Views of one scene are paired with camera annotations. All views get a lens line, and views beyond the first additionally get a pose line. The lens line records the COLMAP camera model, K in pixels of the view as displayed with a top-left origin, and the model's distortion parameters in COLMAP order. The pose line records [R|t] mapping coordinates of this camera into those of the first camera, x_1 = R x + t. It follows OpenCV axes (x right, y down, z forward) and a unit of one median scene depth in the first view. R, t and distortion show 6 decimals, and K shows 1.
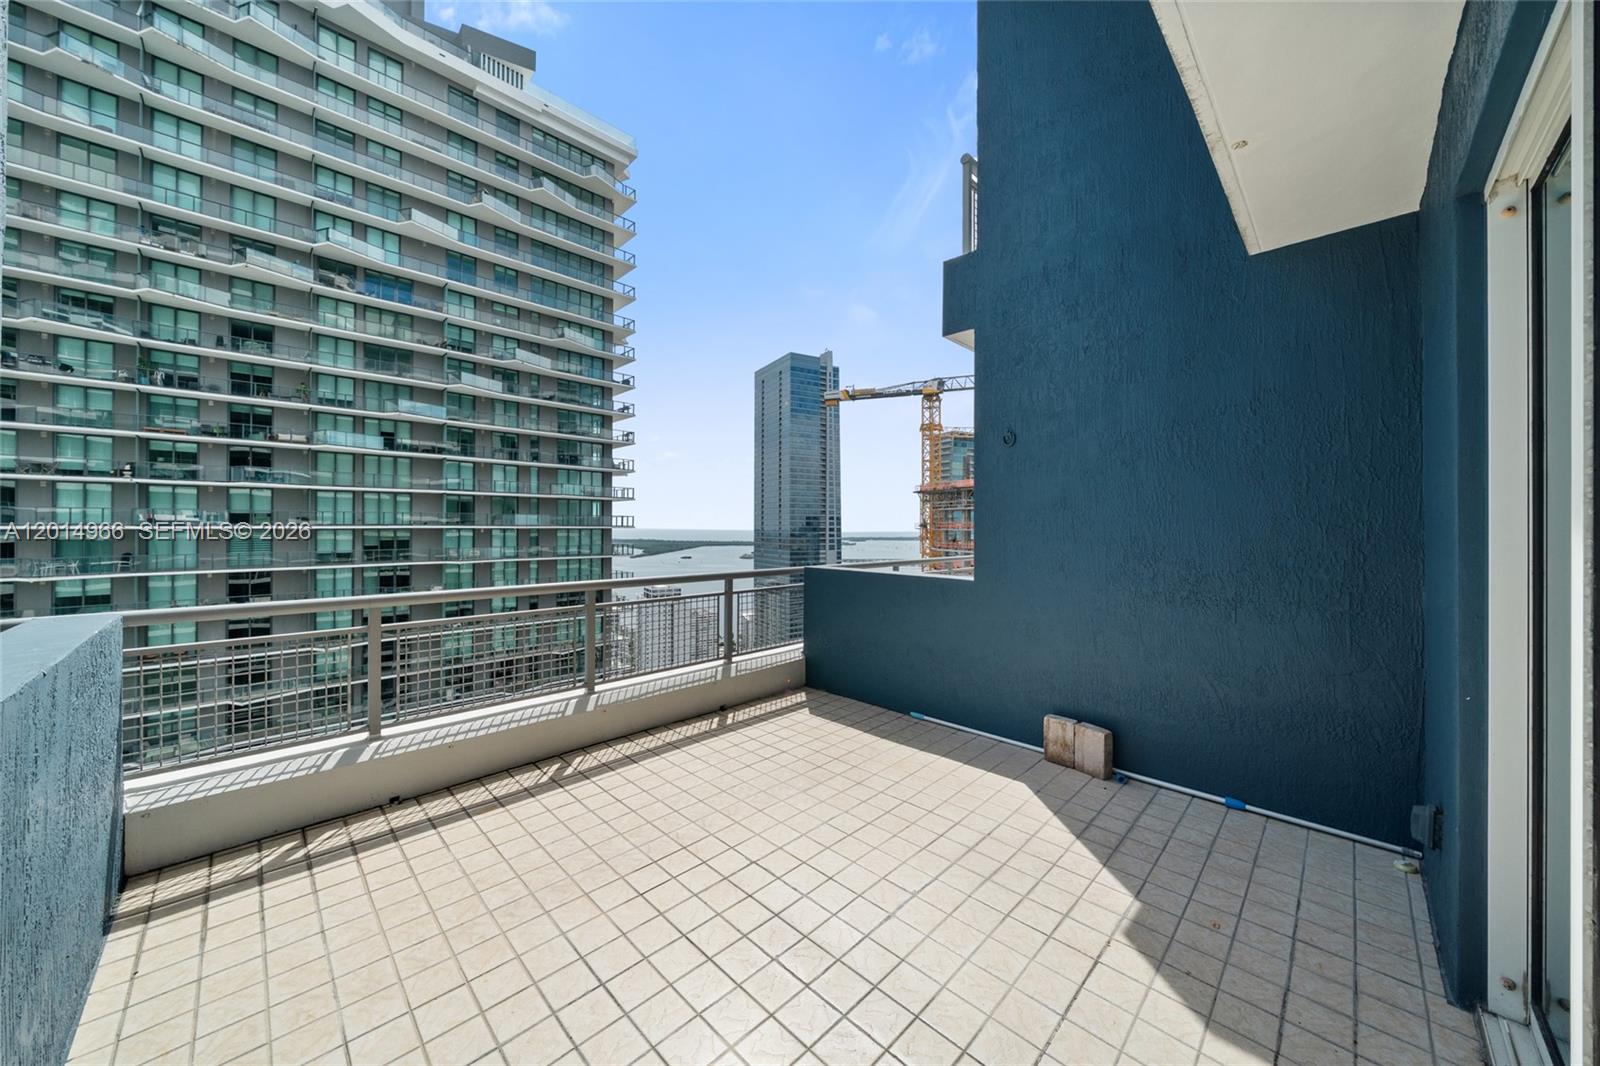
lens RADIAL K [[553.0, 0, 787.4], [0, 553.0, 523.3], [0, 0, 1]] dist [-0.005049, 0.001196]
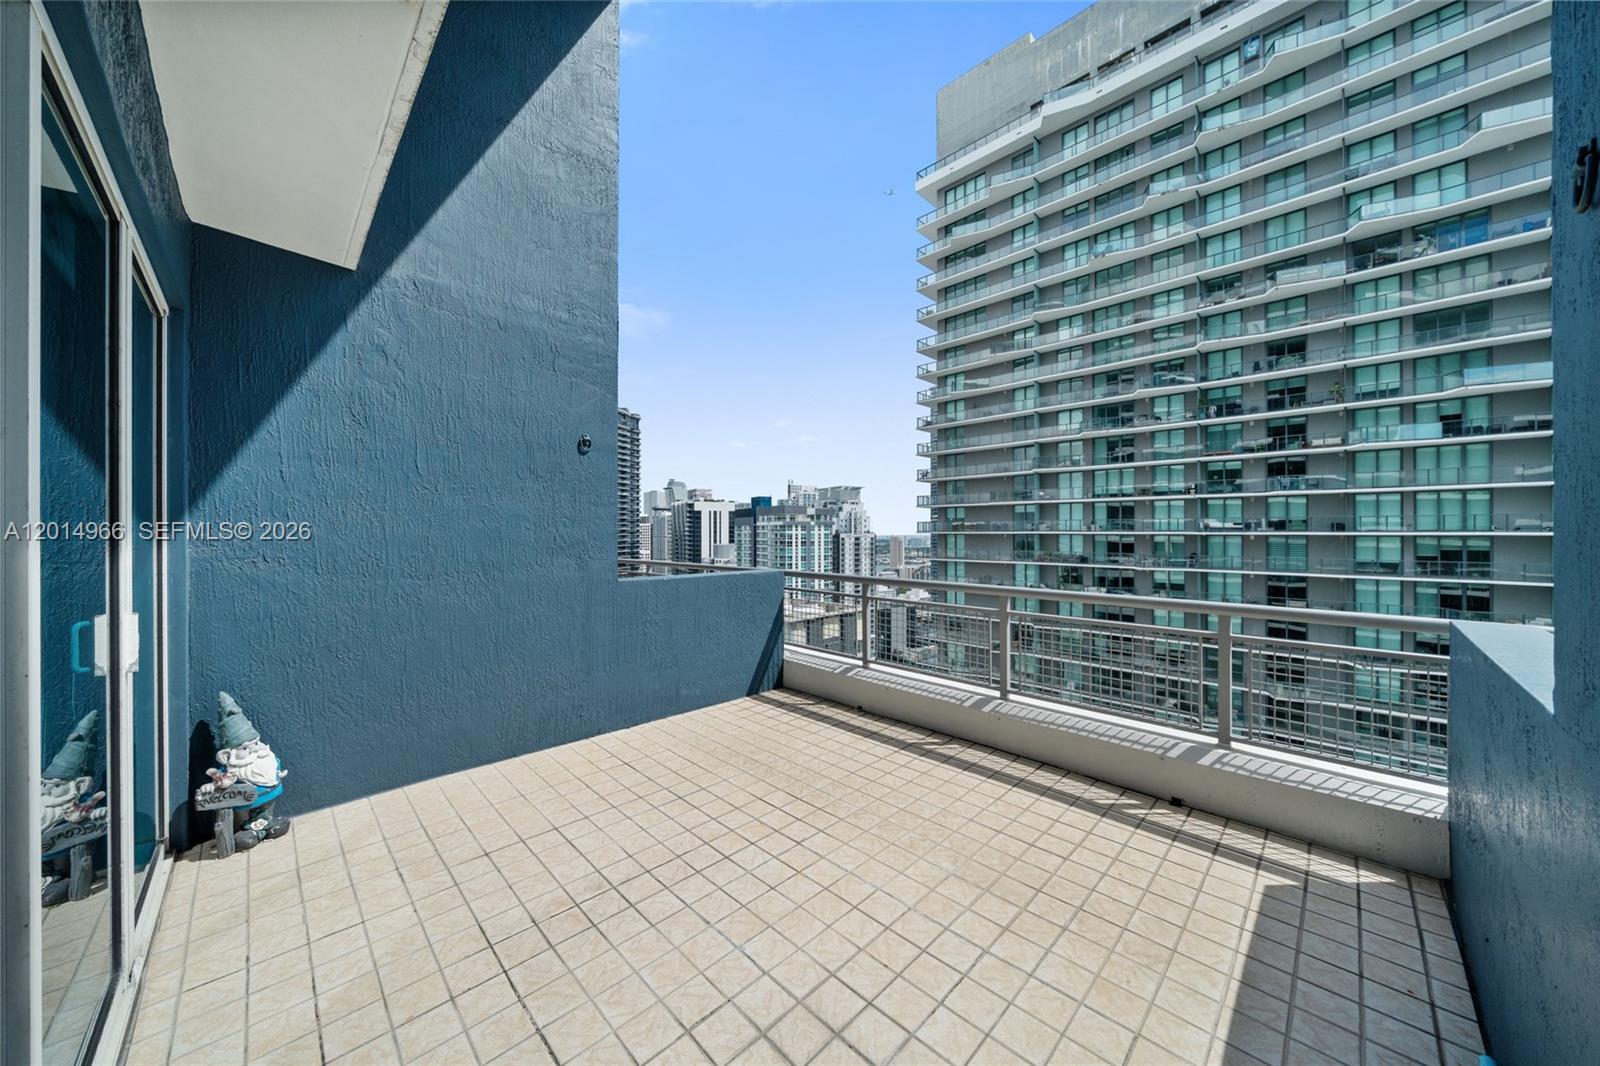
lens RADIAL K [[553.0, 0, 803.2], [0, 553.0, 527.5], [0, 0, 1]] dist [-0.005049, 0.001196]
pose [[0.015639, -0.007117, -0.999852, 0.061841], [0.002980, 0.999971, -0.007071, 0.000411], [0.999873, -0.002869, 0.015660, 0.060342]]
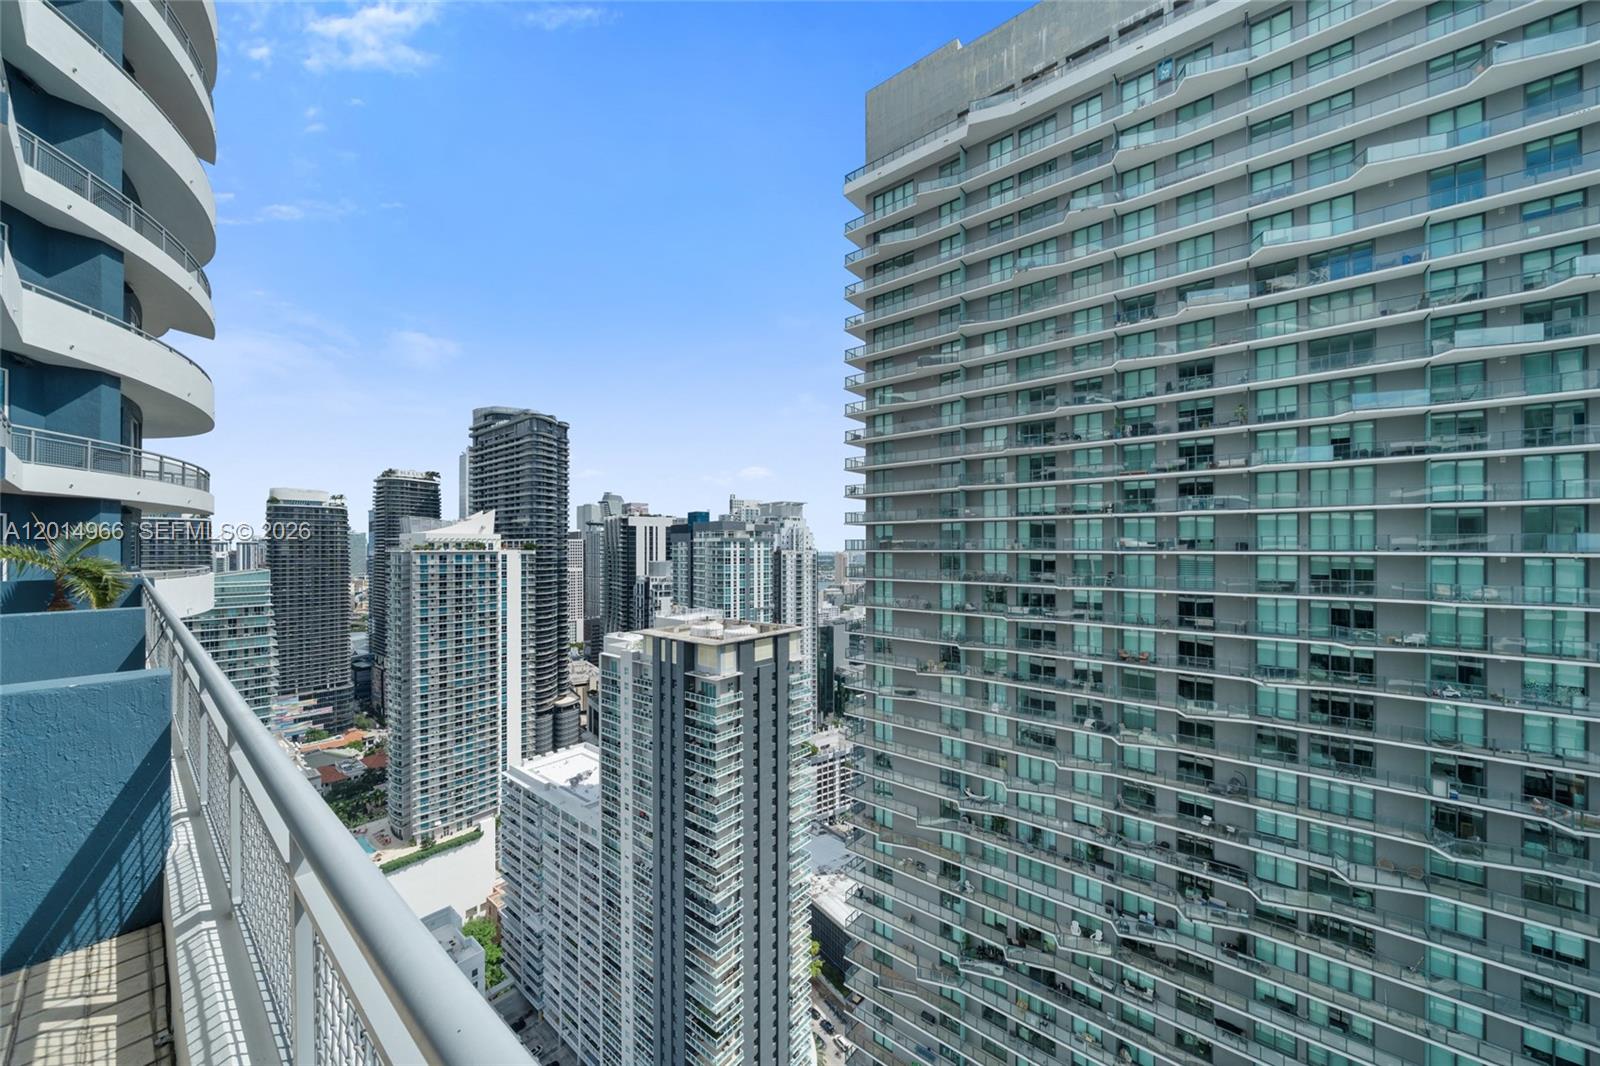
lens RADIAL K [[553.0, 0, 819.1], [0, 553.0, 543.6], [0, 0, 1]] dist [-0.005049, 0.001196]
pose [[0.130907, -0.006238, -0.991375, -0.011685], [0.002559, 0.999979, -0.005955, -0.005418], [0.991391, -0.001757, 0.130920, 0.135806]]
